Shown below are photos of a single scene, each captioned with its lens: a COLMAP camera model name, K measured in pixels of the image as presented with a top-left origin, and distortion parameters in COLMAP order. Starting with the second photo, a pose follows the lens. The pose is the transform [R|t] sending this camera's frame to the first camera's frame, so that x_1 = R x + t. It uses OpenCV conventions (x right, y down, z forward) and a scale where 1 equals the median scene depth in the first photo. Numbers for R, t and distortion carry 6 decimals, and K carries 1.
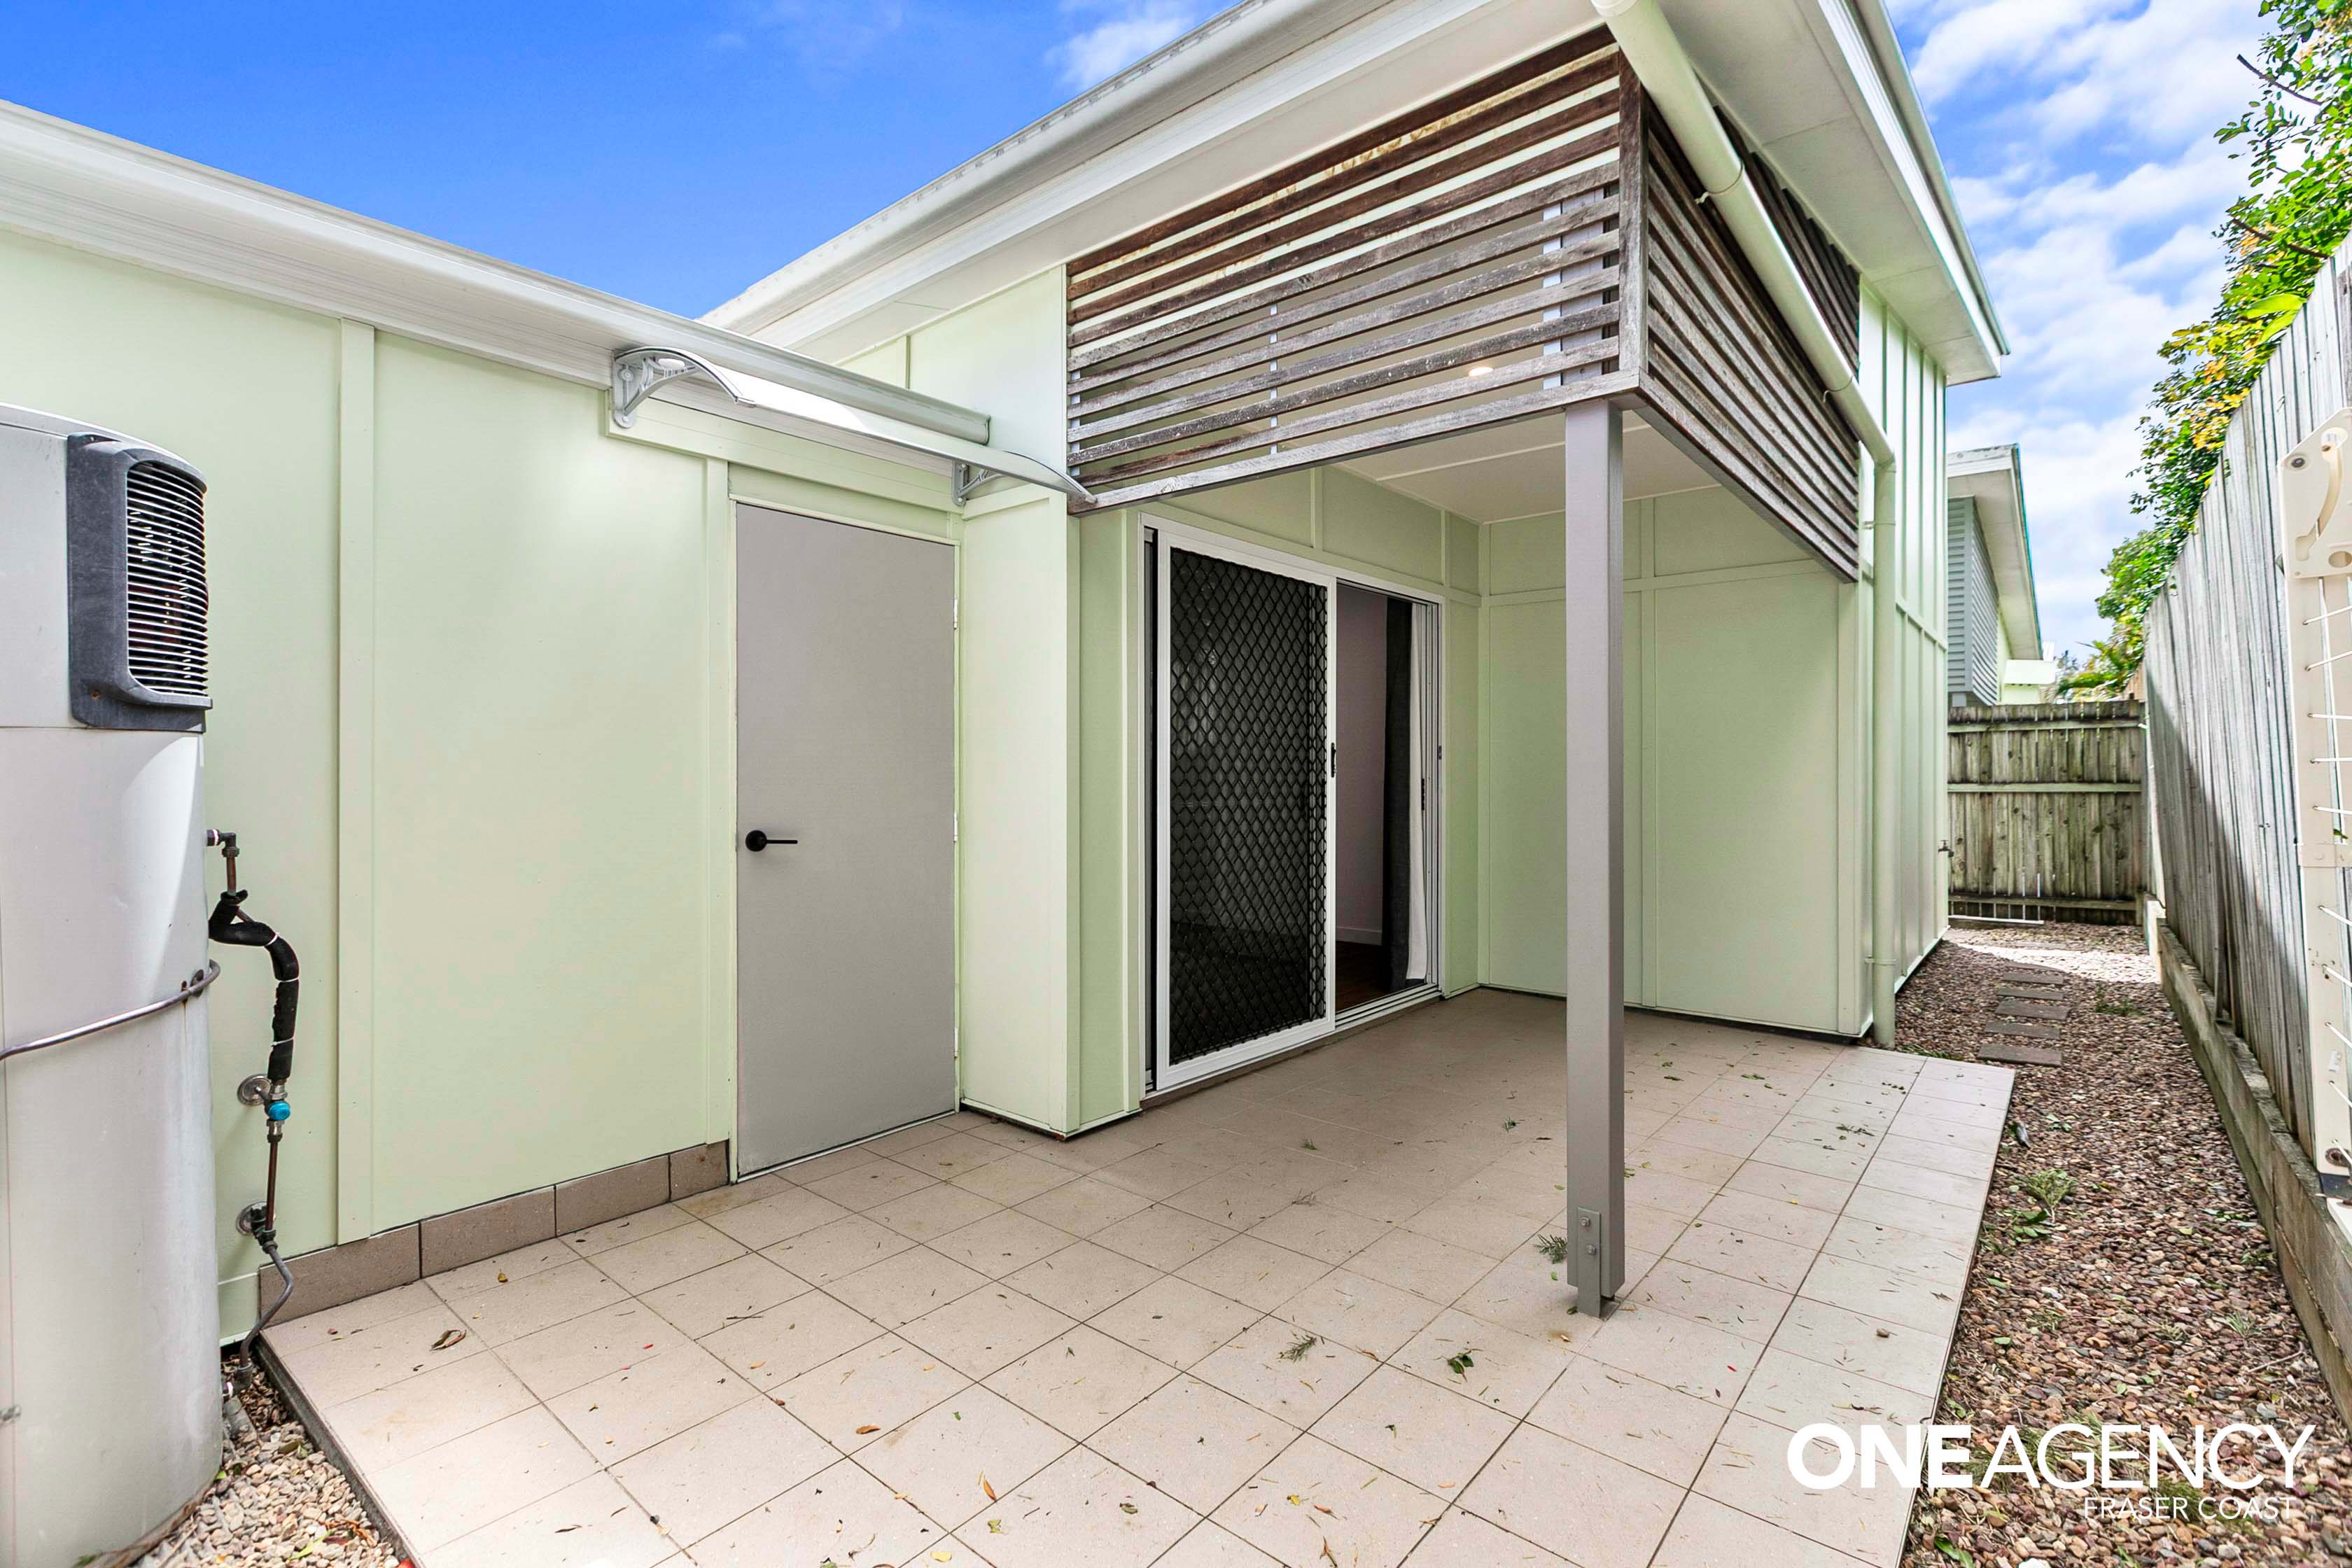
lens RADIAL K [[1060.5, 0, 1177.5], [0, 1060.5, 768.7], [0, 0, 1]] dist [-0.001783, -0.001025]
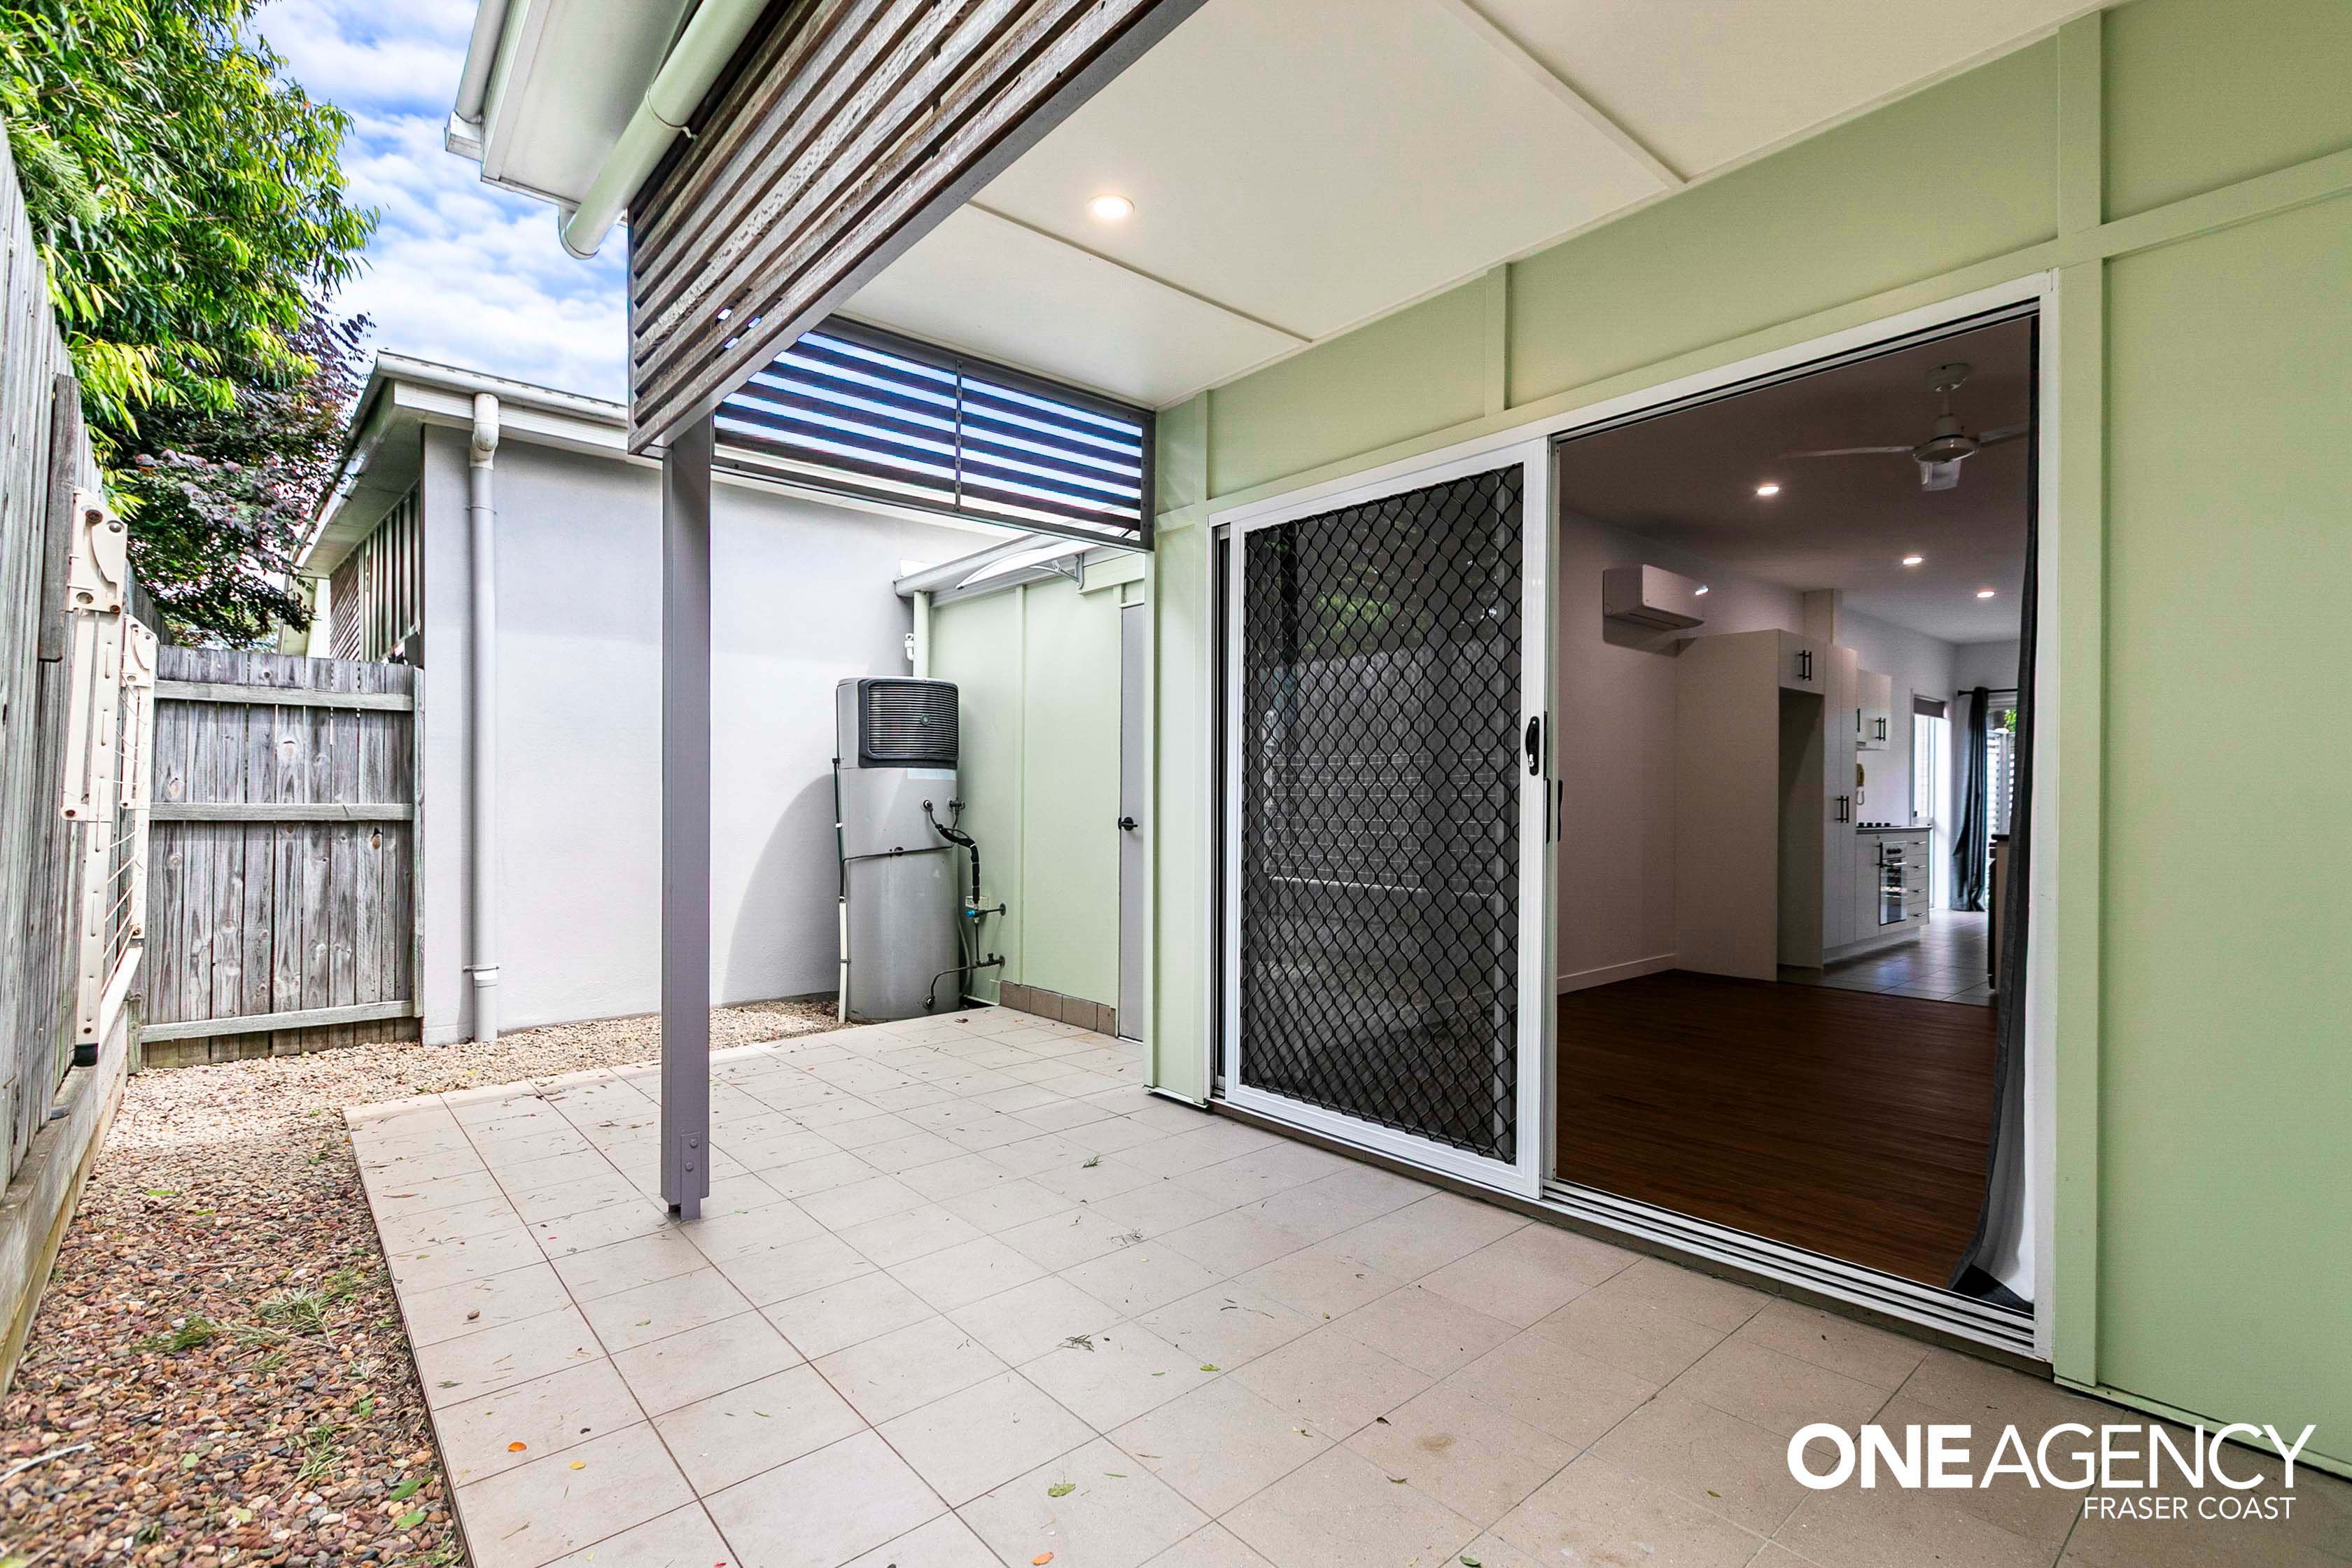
lens RADIAL K [[1060.5, 0, 1172.8], [0, 1060.5, 793.3], [0, 0, 1]] dist [-0.001783, -0.001025]
pose [[-0.150478, -0.002135, -0.988611, 0.954417], [0.002492, 0.999994, -0.002538, 0.024469], [0.988610, -0.002845, -0.150472, 1.104261]]
